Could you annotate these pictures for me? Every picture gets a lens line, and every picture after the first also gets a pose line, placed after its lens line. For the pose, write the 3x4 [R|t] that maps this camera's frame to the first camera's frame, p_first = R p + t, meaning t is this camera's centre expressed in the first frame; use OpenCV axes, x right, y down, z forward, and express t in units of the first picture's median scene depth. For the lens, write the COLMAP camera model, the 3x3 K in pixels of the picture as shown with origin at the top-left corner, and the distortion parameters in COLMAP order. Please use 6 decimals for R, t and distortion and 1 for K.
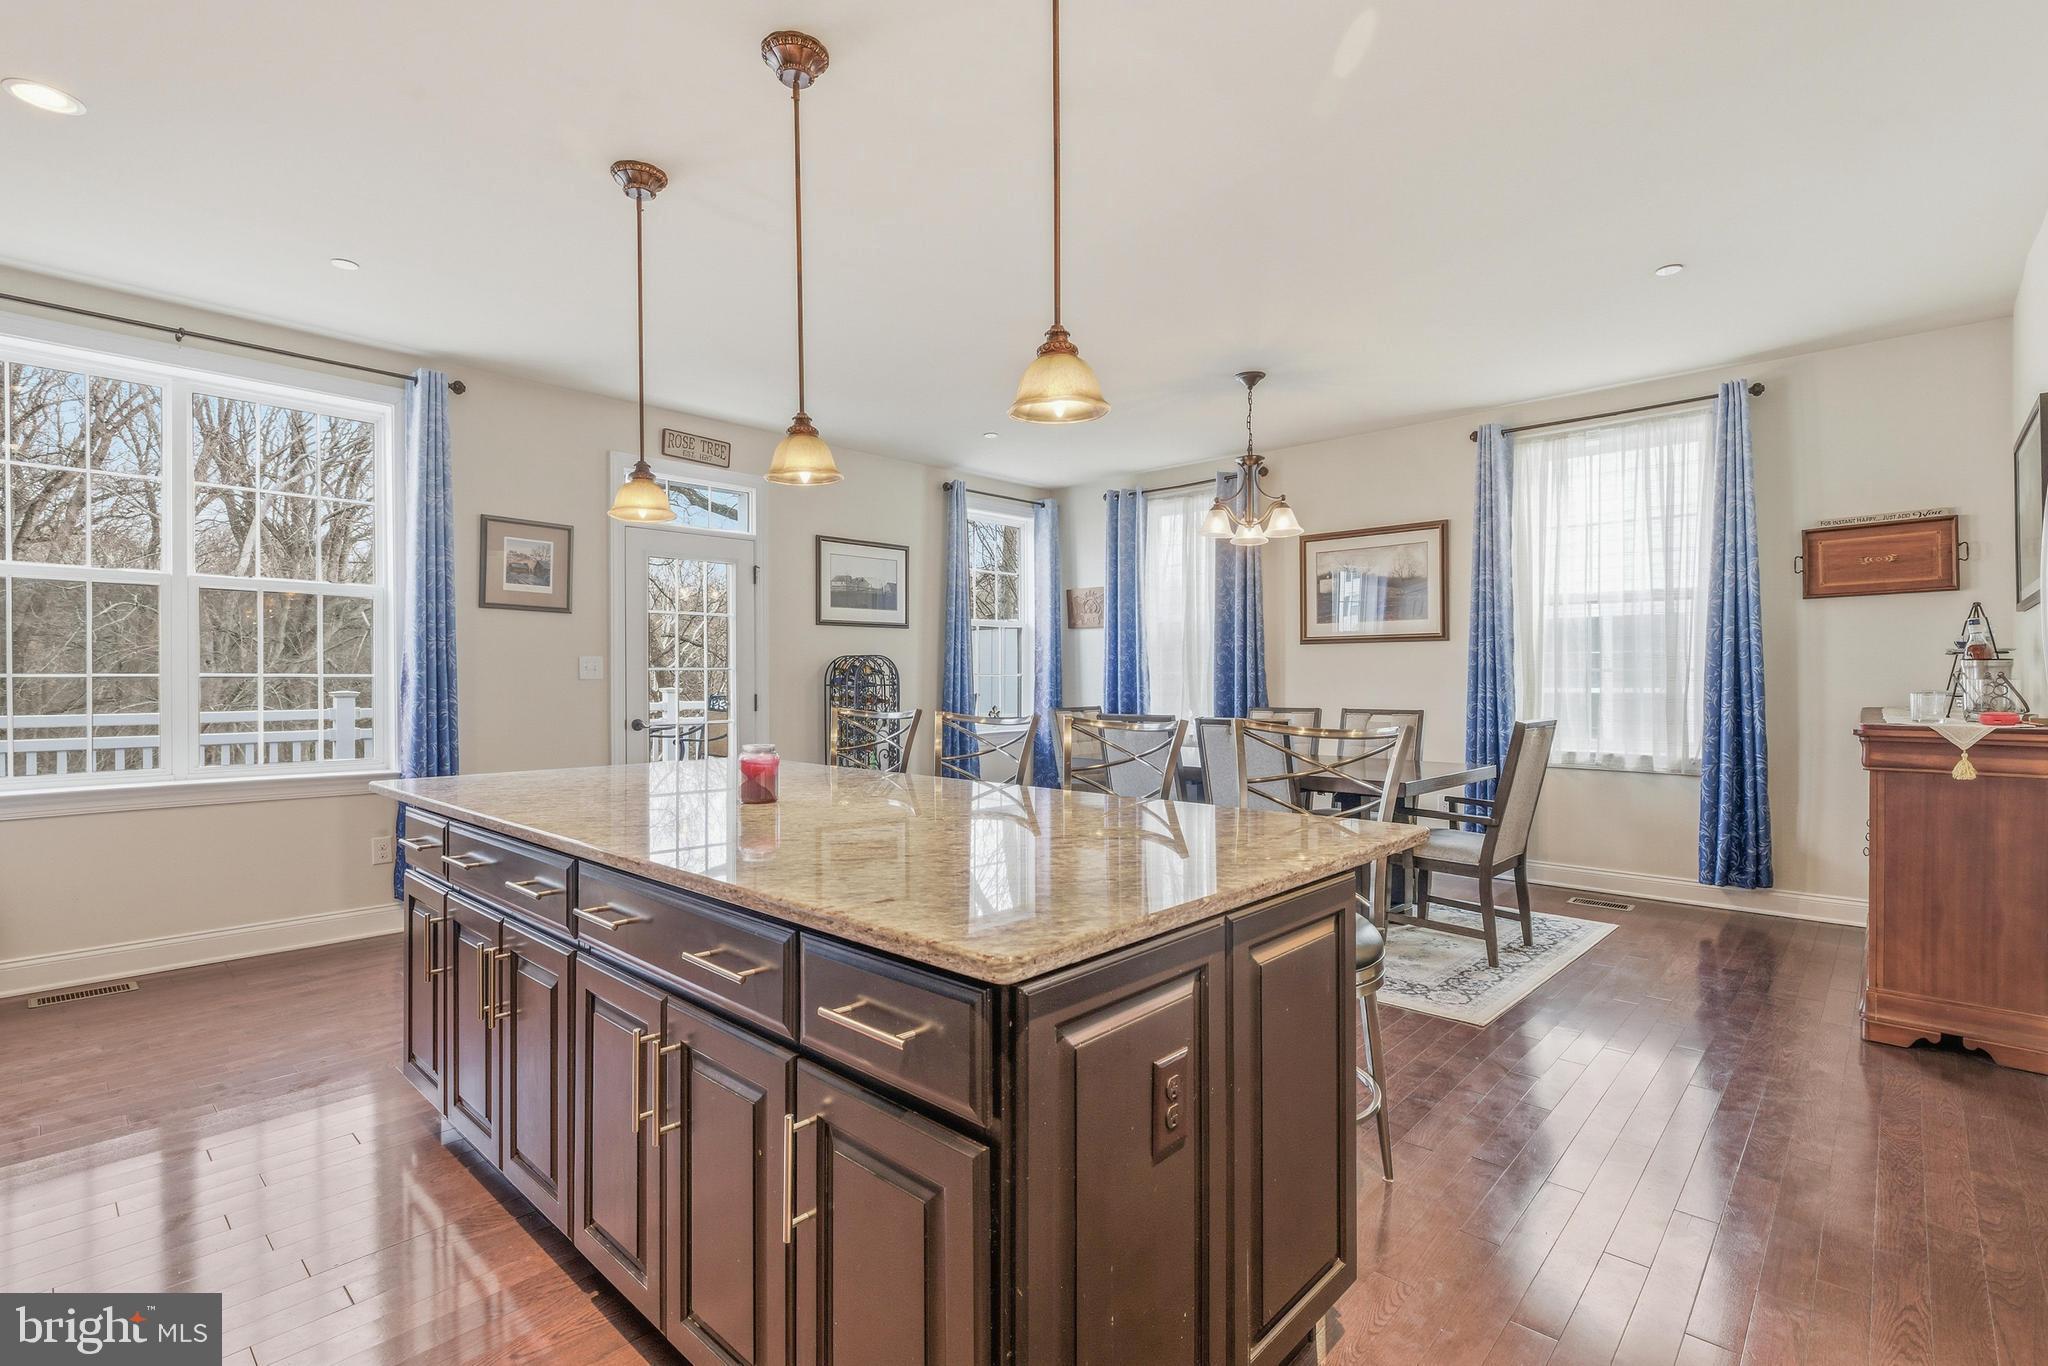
lens RADIAL K [[930.8, 0, 1024.1], [0, 930.8, 689.1], [0, 0, 1]] dist [0.000167, -0.000272]
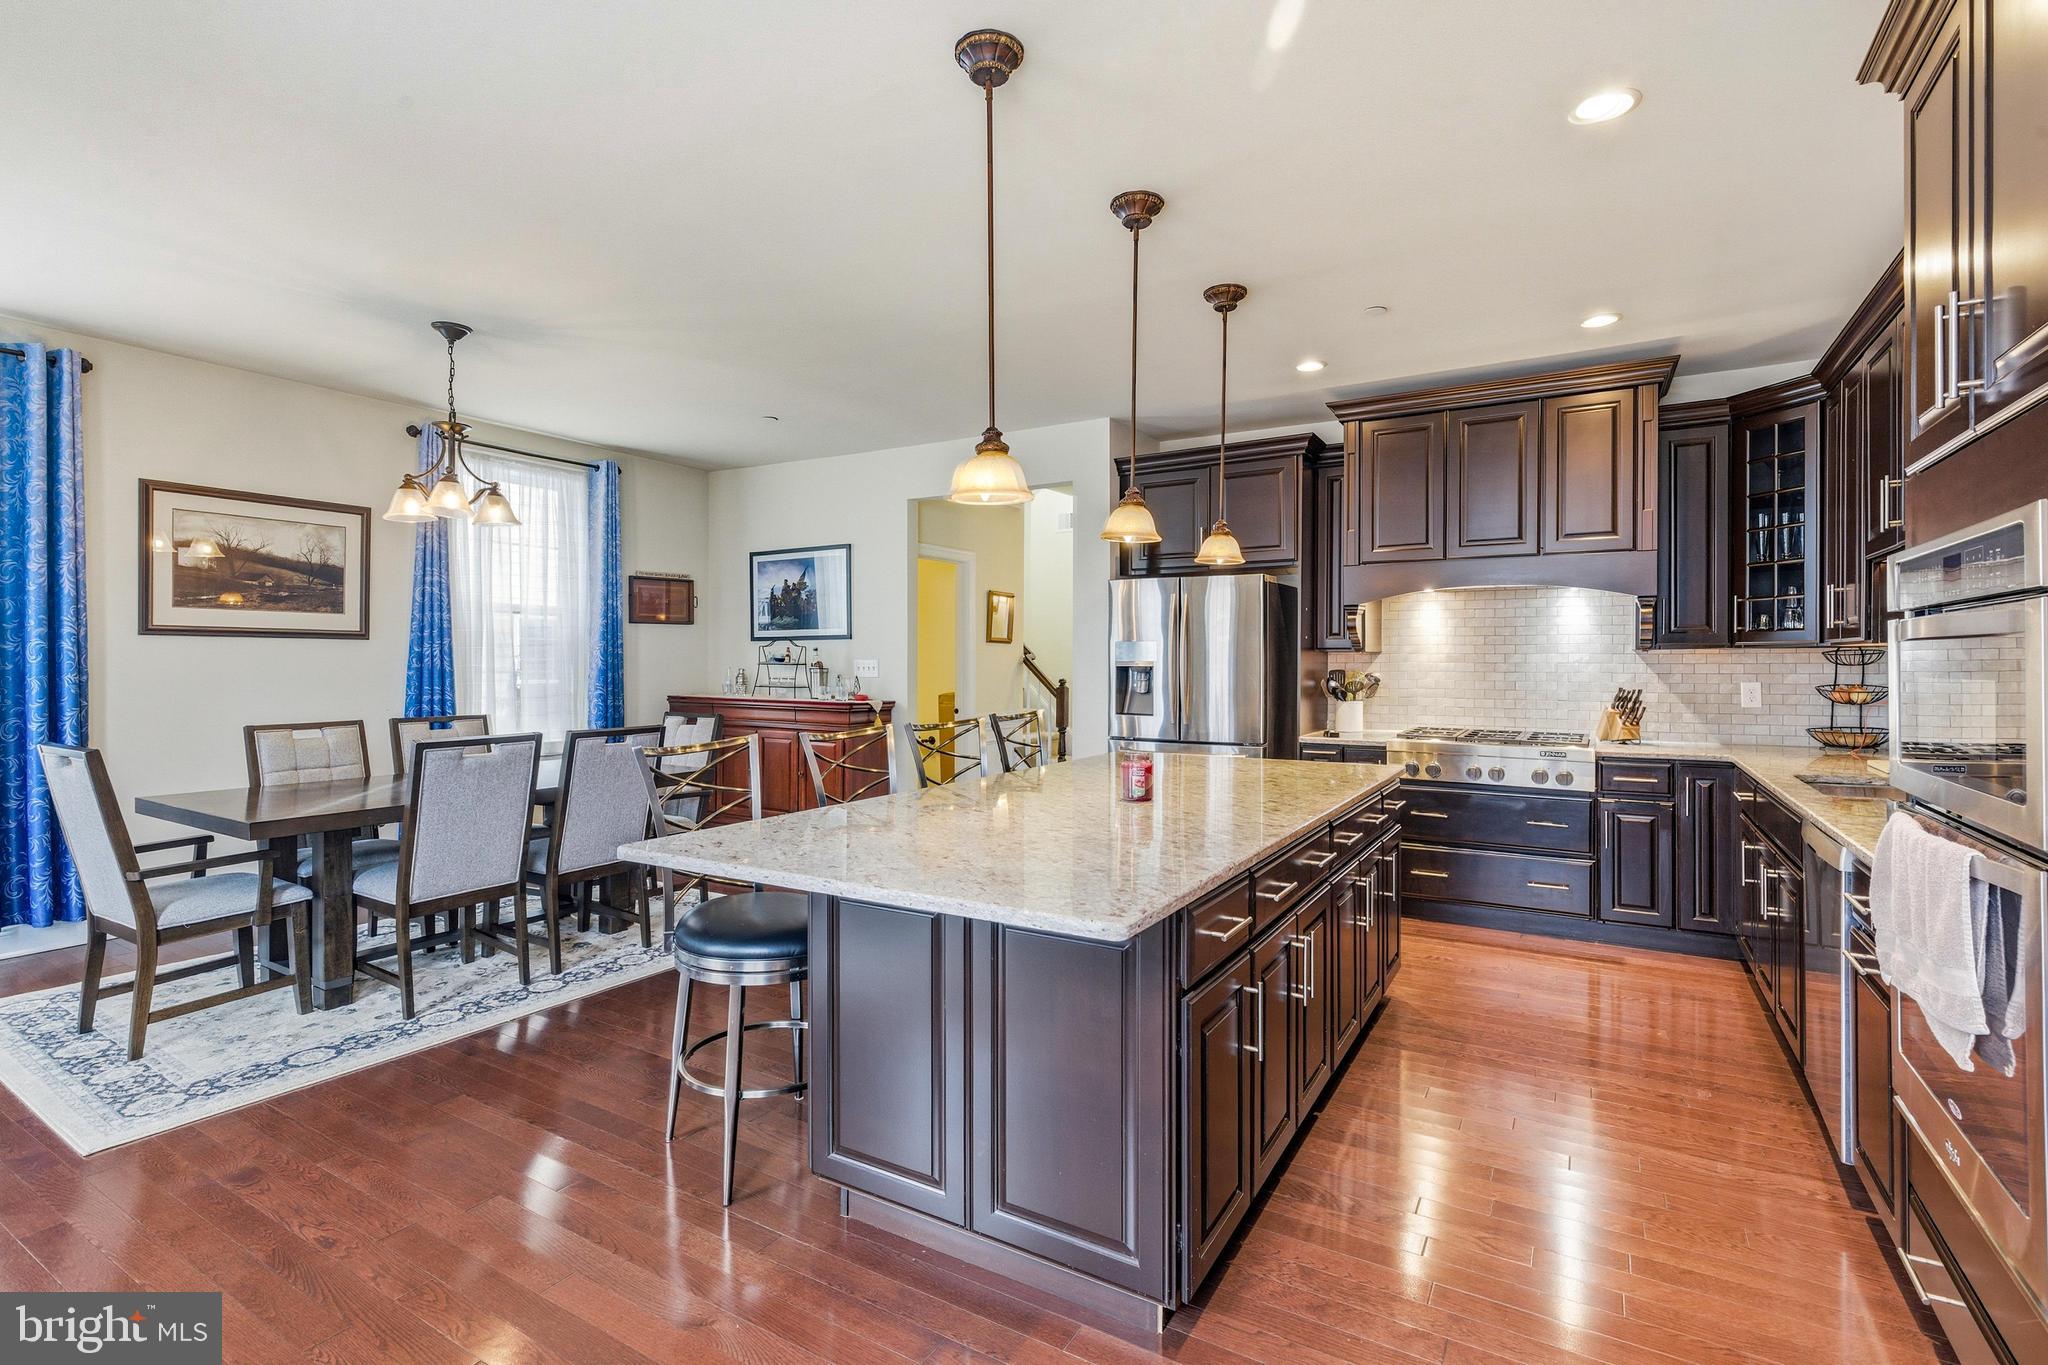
lens RADIAL K [[961.0, 0, 1033.1], [0, 961.0, 672.7], [0, 0, 1]] dist [-0.001650, 0.000127]
pose [[-0.214839, -0.005400, 0.976634, -0.635879], [0.014663, 0.999854, 0.008754, -0.019397], [-0.976539, 0.016202, -0.214729, 0.592661]]
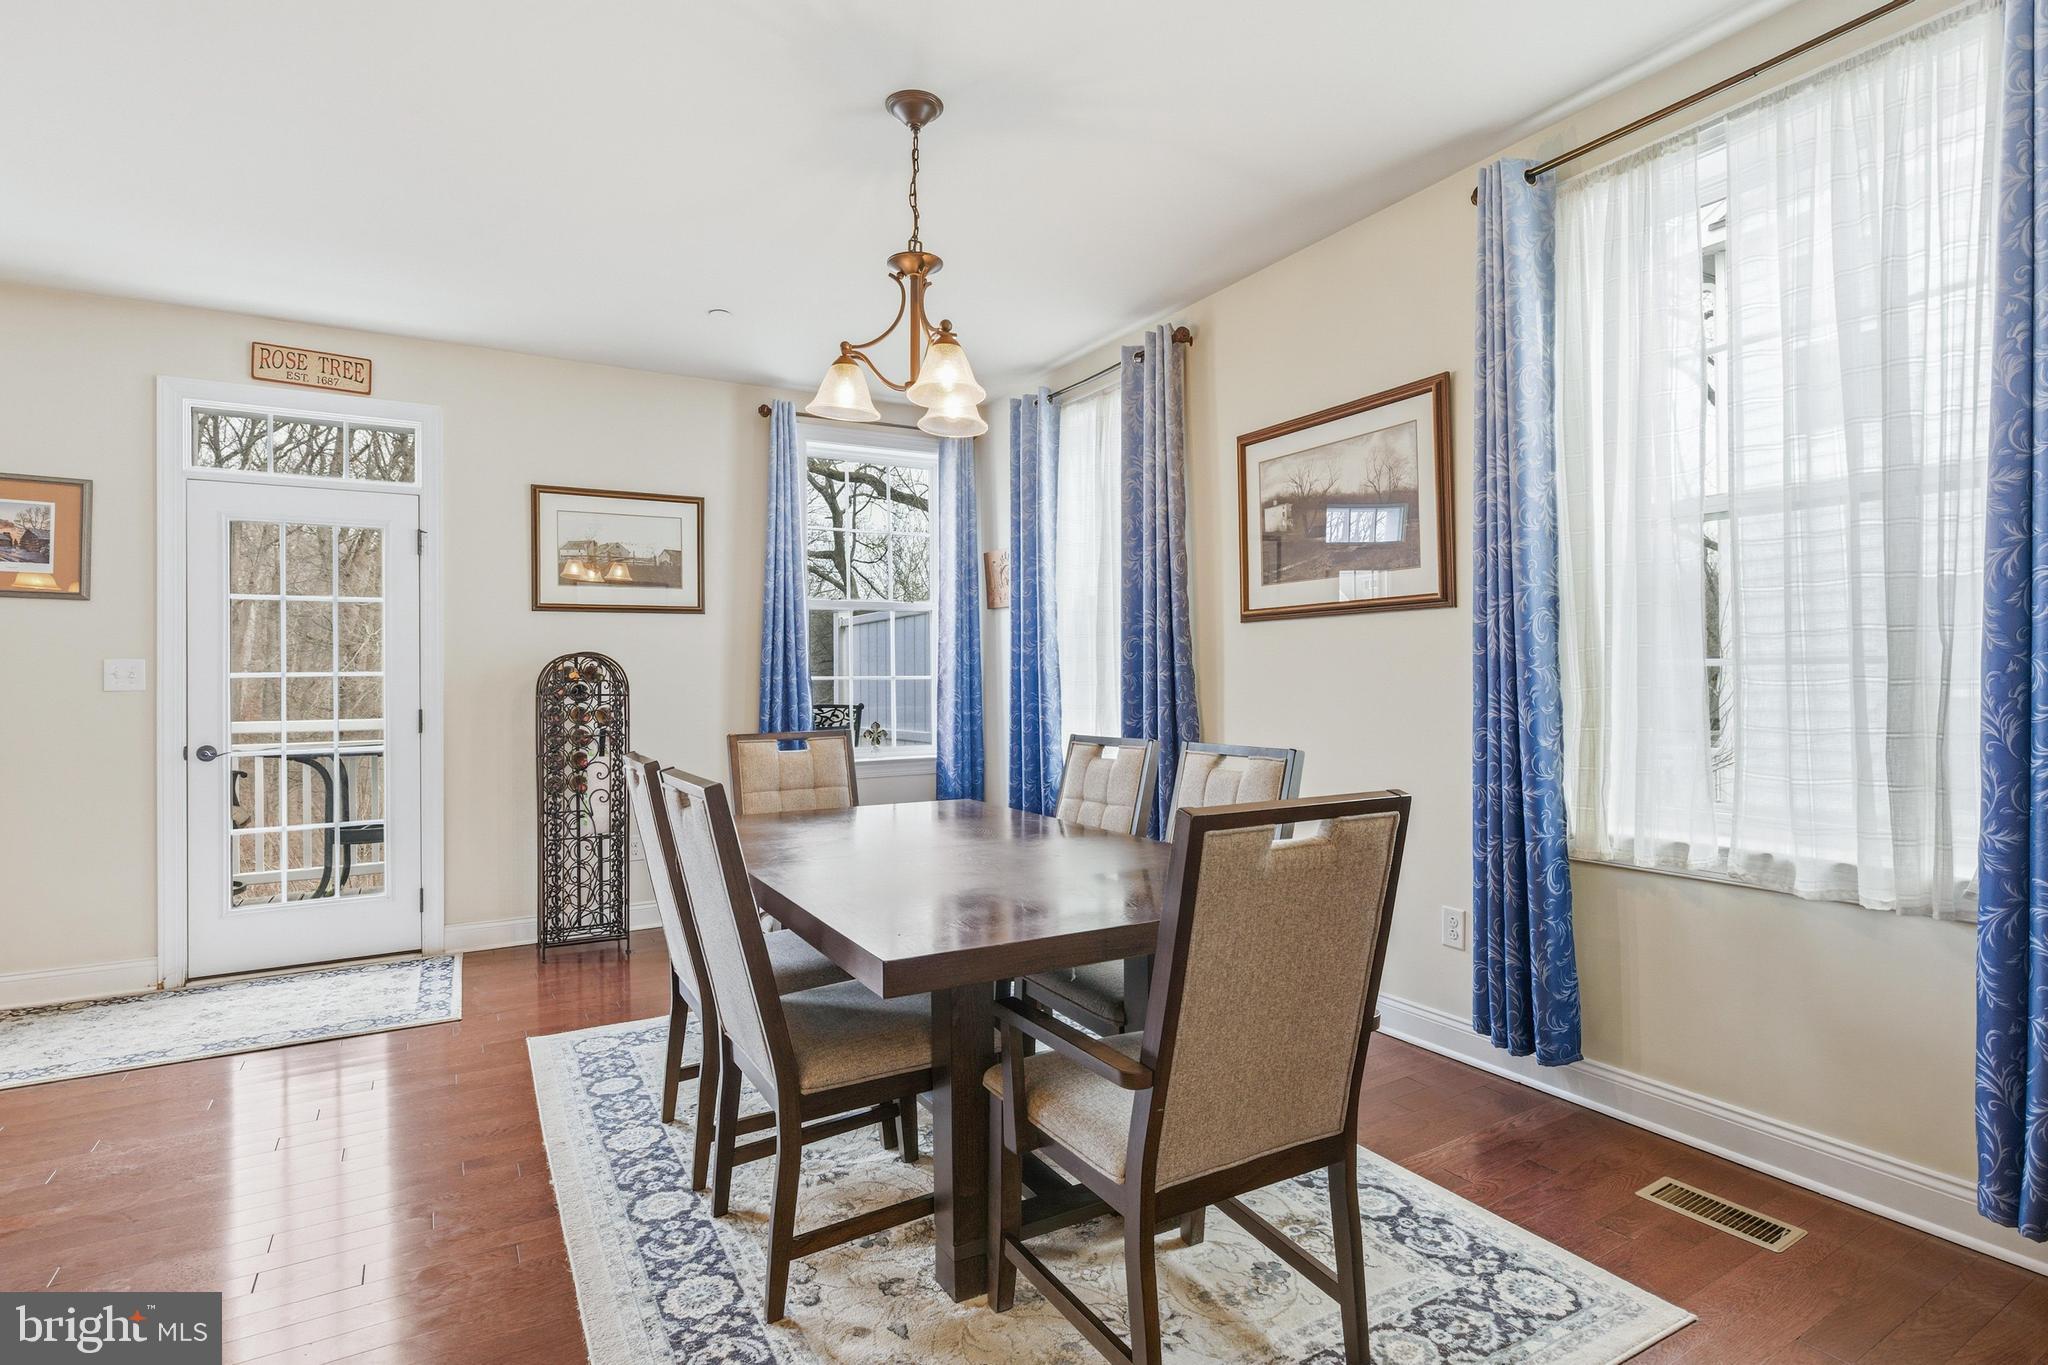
lens RADIAL K [[1001.9, 0, 1028.7], [0, 1001.9, 674.4], [0, 0, 1]] dist [-0.002100, 0.001674]
pose [[0.959535, -0.008516, -0.281461, 0.404872], [0.004068, 0.999857, -0.016386, -0.007150], [0.281561, 0.014578, 0.959433, 0.424450]]
